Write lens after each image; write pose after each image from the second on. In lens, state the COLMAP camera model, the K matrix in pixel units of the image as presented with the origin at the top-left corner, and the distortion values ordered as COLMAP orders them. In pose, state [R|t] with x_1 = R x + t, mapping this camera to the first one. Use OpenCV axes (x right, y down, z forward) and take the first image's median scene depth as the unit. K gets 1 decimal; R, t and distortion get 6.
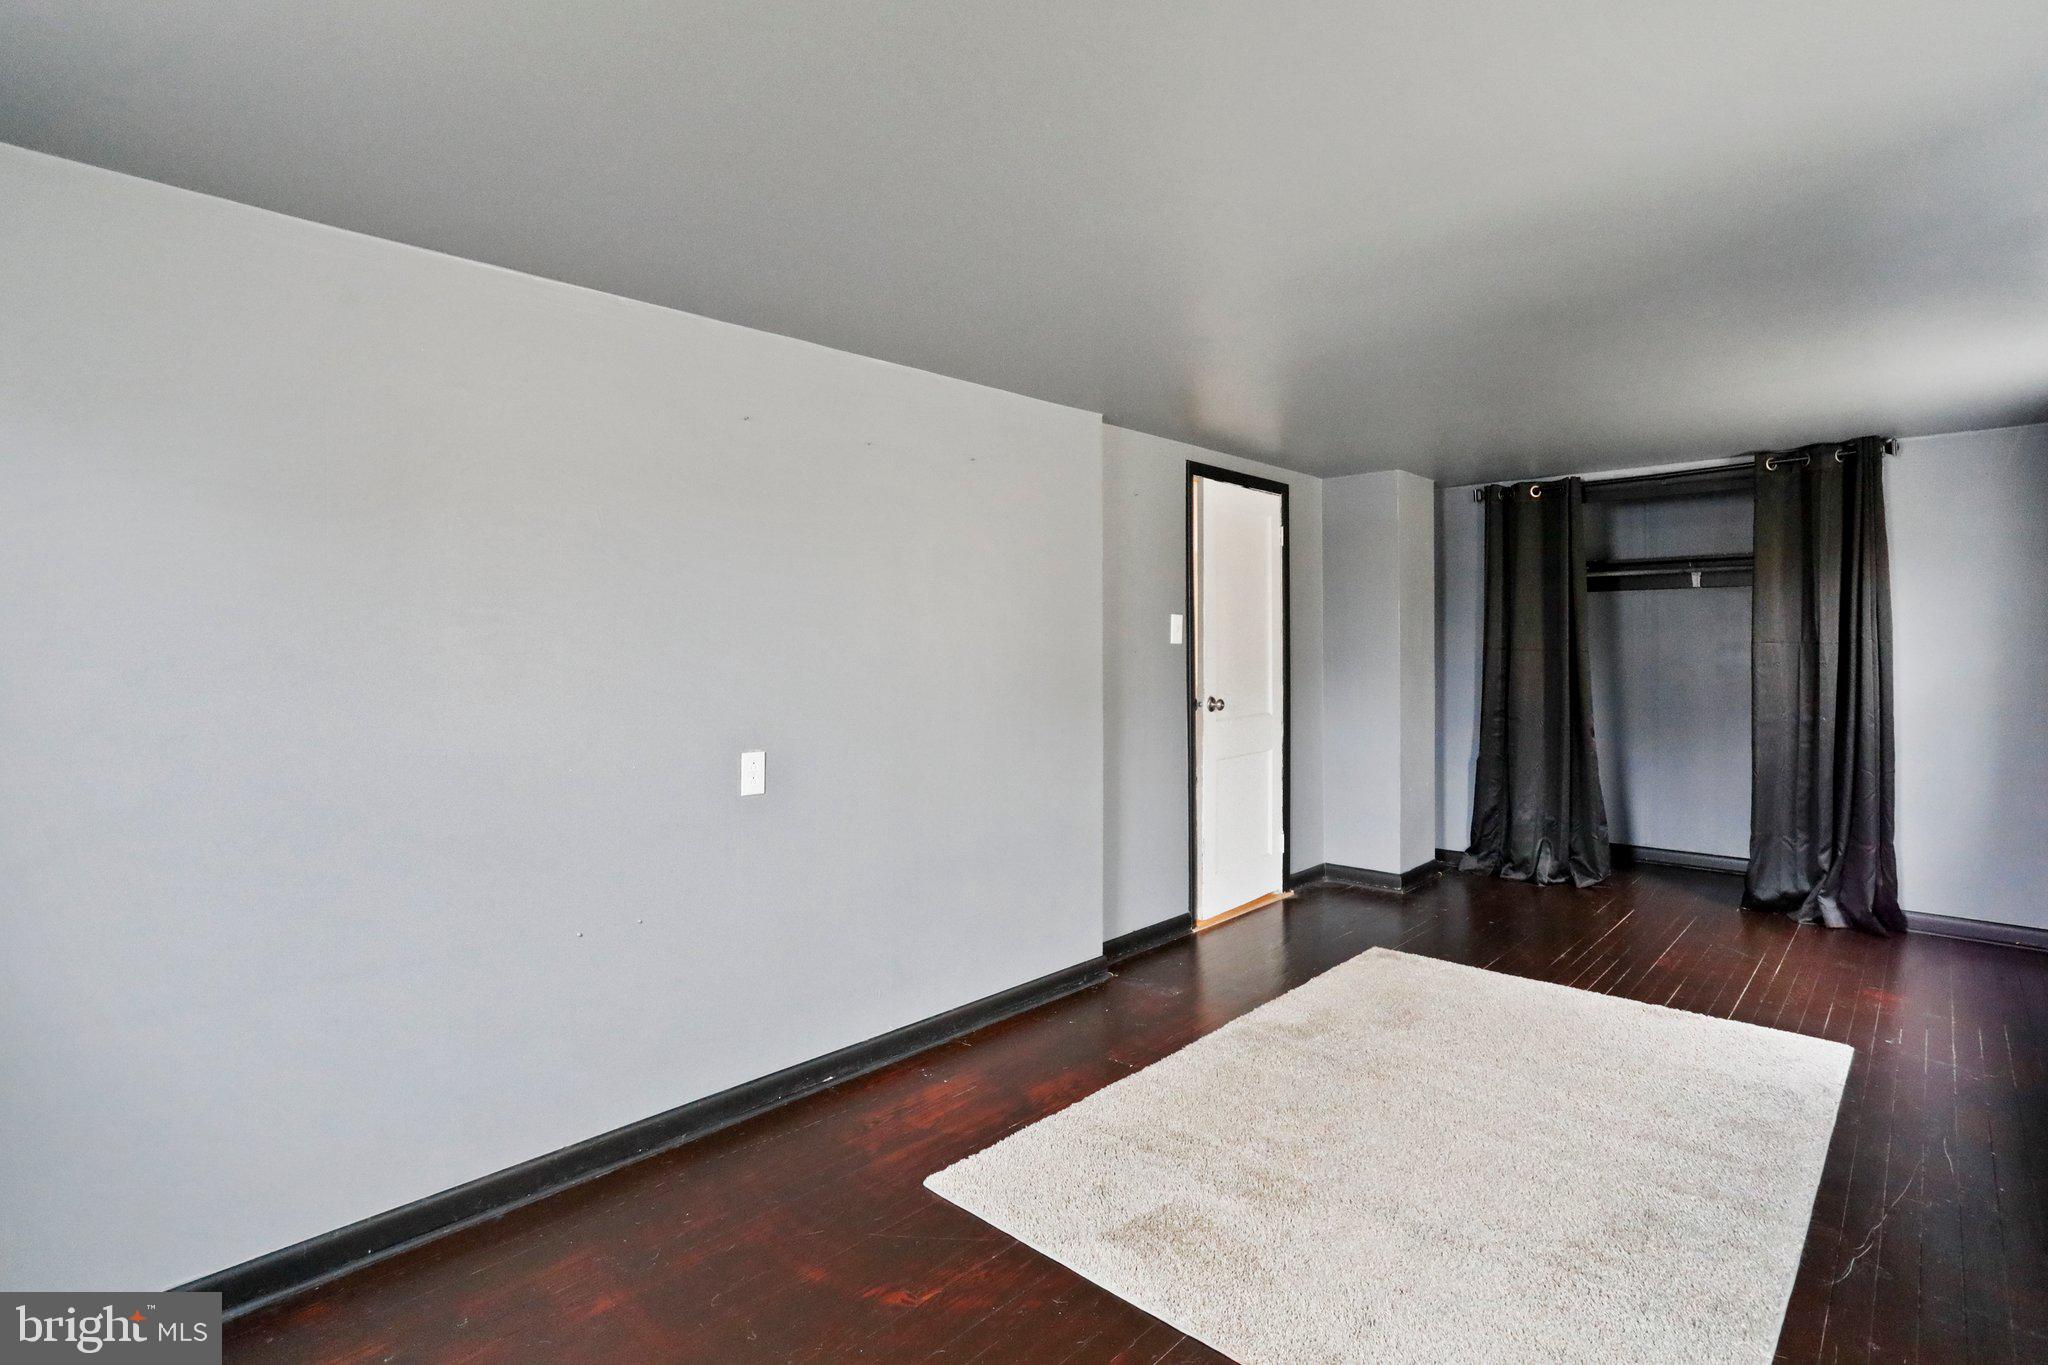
lens RADIAL K [[996.6, 0, 1025.7], [0, 996.6, 669.9], [0, 0, 1]] dist [-0.068435, 0.039695]
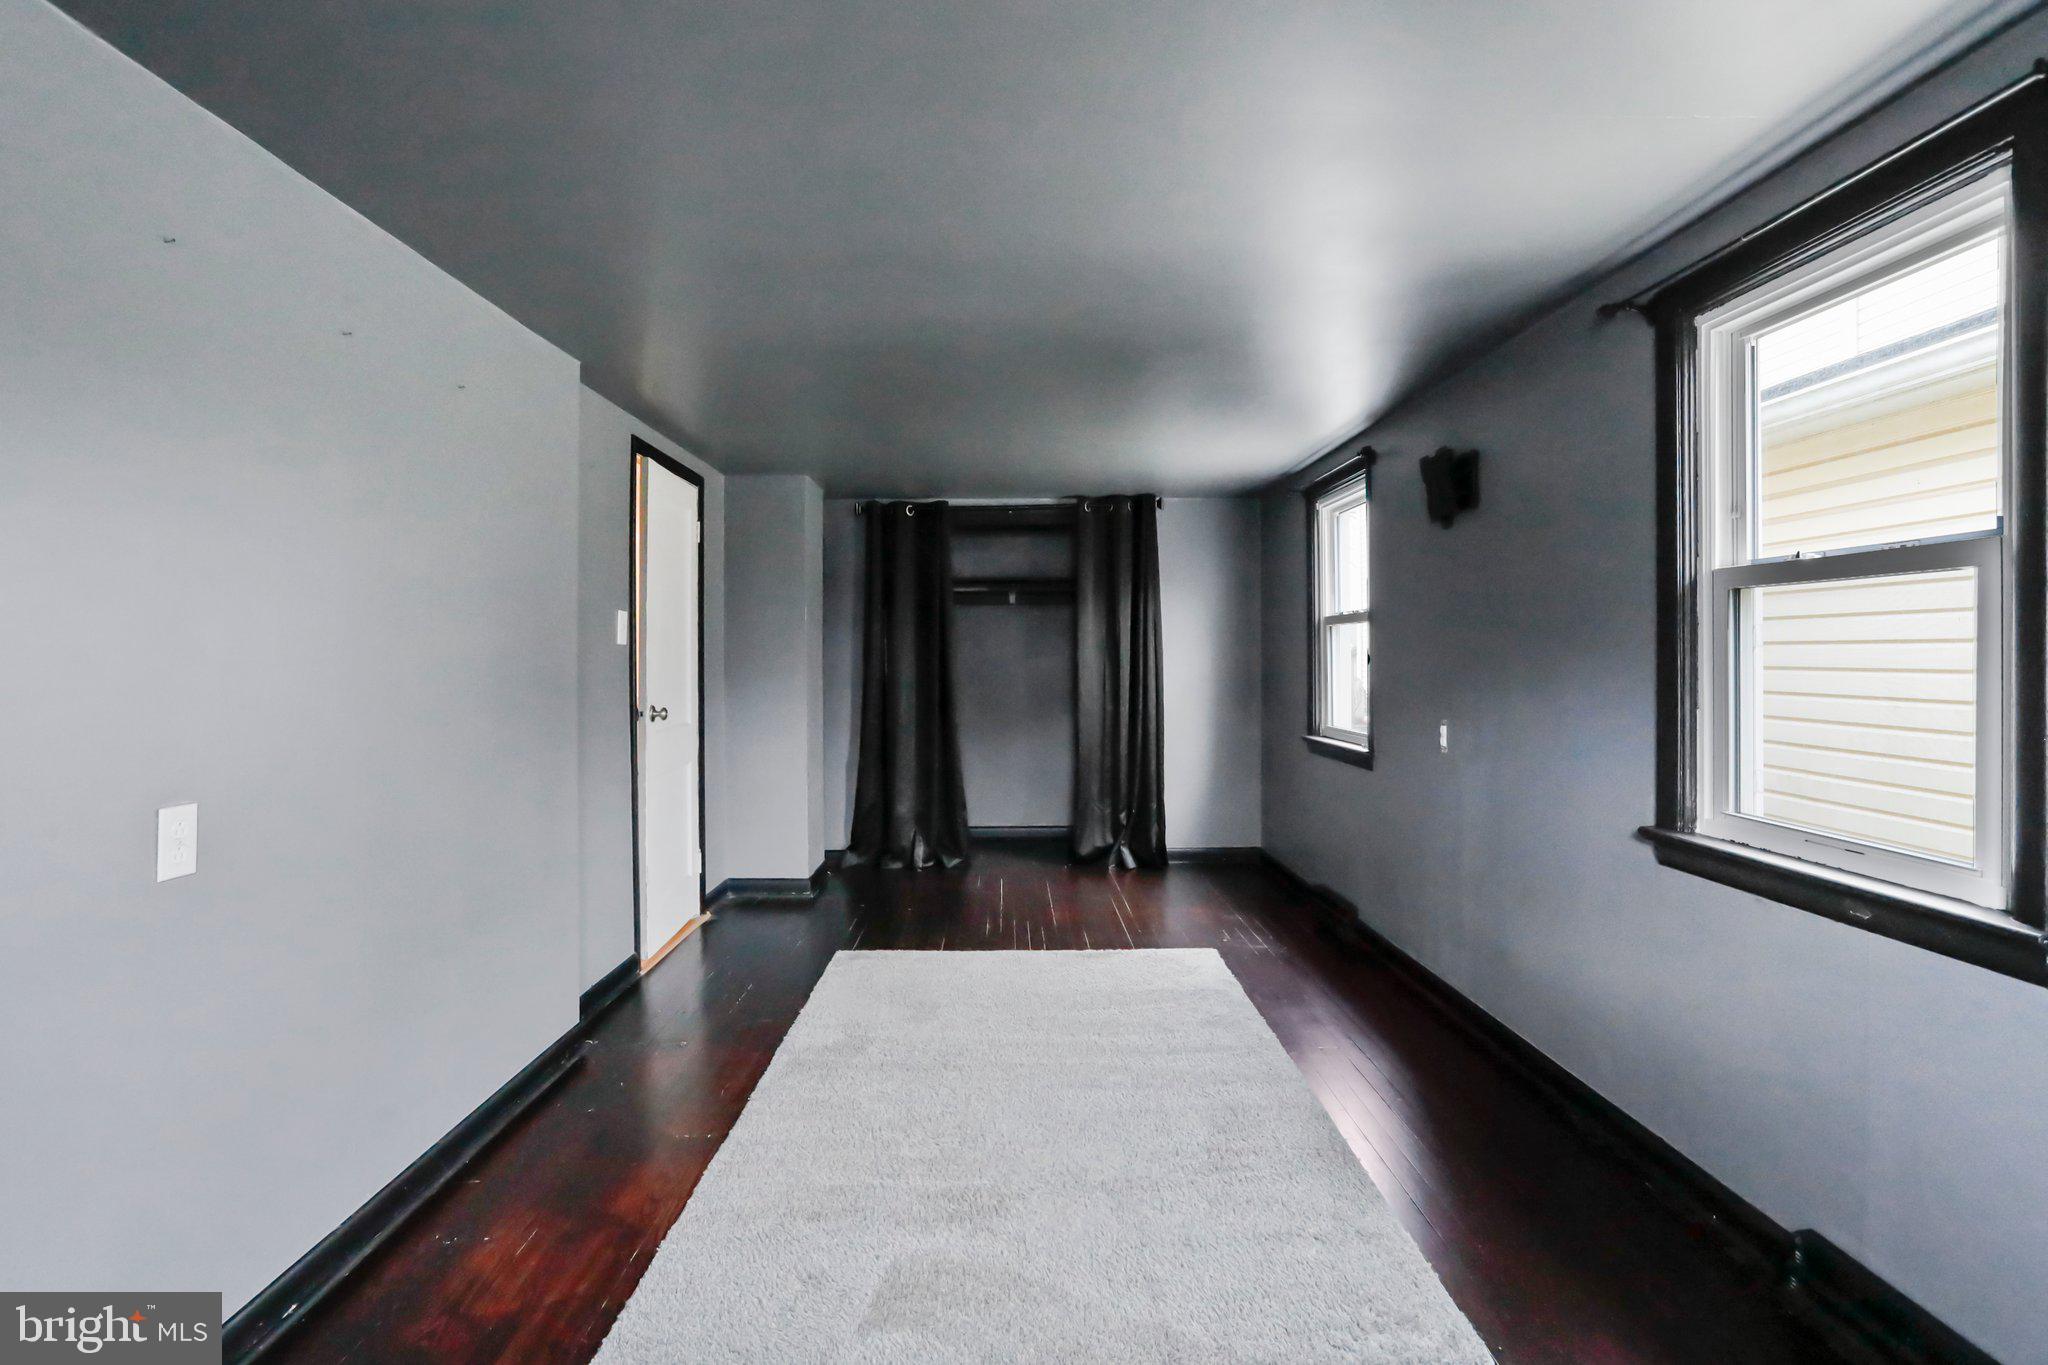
lens RADIAL K [[996.6, 0, 1025.7], [0, 996.6, 669.9], [0, 0, 1]] dist [-0.068435, 0.039695]
pose [[0.715008, -0.005932, 0.699091, -0.183751], [0.017772, 0.999795, -0.009693, 0.009612], [-0.698891, 0.019355, 0.714967, 0.132690]]
